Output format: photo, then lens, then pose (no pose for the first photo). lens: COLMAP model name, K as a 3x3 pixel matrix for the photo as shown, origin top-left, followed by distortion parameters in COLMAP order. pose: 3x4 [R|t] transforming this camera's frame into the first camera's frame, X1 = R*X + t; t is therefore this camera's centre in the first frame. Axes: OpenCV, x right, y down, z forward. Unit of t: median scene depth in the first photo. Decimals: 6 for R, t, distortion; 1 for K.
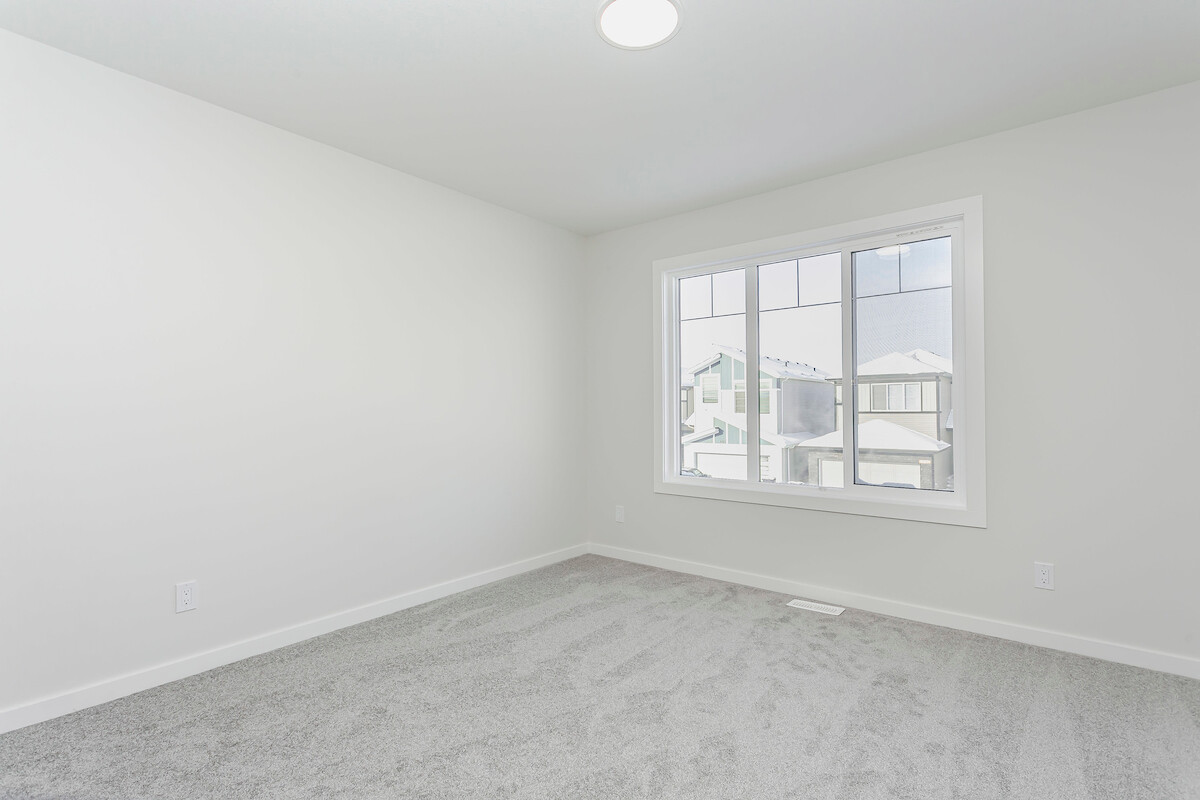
lens RADIAL K [[589.4, 0, 600.0], [0, 589.4, 400.0], [0, 0, 1]] dist [0.000893, 0.000464]
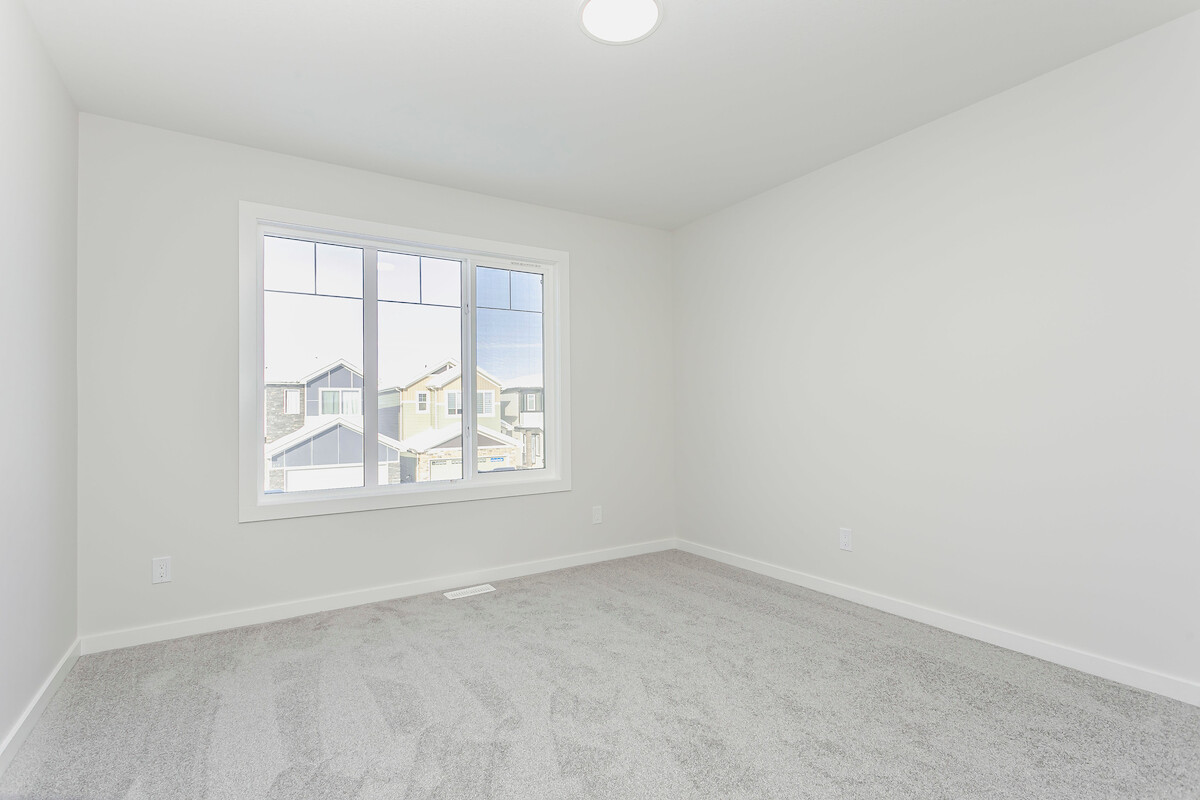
lens RADIAL K [[590.7, 0, 600.0], [0, 590.7, 400.0], [0, 0, 1]] dist [0.000823, 0.000126]
pose [[0.289881, 0.009017, 0.957020, -0.572691], [-0.006486, 0.999951, -0.007457, 0.010566], [-0.957041, -0.004046, 0.289925, 0.450942]]
